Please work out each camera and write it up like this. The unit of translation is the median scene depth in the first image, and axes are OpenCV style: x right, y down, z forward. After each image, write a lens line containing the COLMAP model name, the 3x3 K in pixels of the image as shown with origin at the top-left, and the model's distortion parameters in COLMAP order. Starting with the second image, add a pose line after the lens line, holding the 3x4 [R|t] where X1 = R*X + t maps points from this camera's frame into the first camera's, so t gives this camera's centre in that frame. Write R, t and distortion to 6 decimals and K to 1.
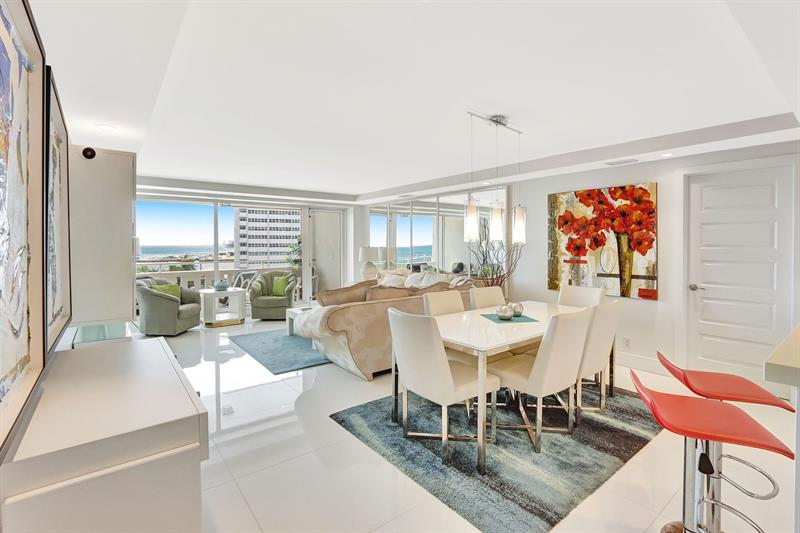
lens RADIAL K [[375.2, 0, 401.3], [0, 375.2, 246.2], [0, 0, 1]] dist [-0.011732, 0.000631]
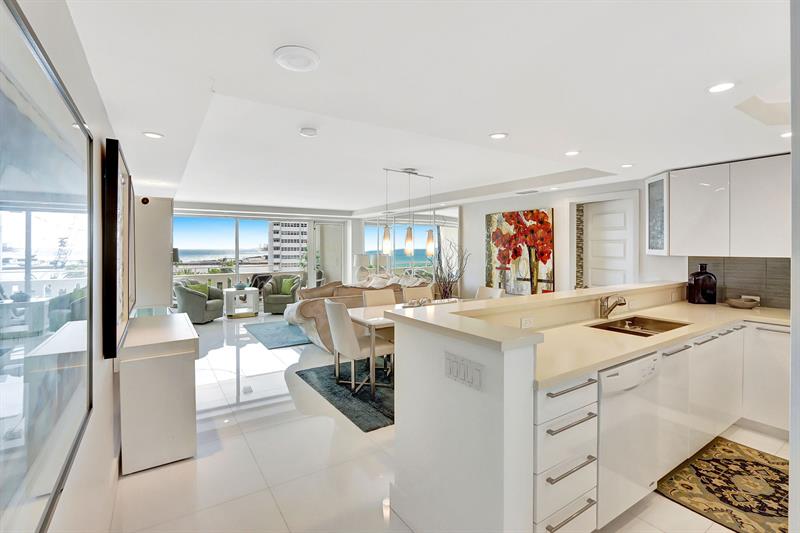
lens RADIAL K [[375.2, 0, 401.3], [0, 375.2, 246.2], [0, 0, 1]] dist [-0.011732, 0.000631]
pose [[0.996624, -0.000060, -0.082101, 0.227632], [-0.000710, 0.999956, -0.009344, -0.021990], [0.082098, 0.009371, 0.996580, -0.294133]]
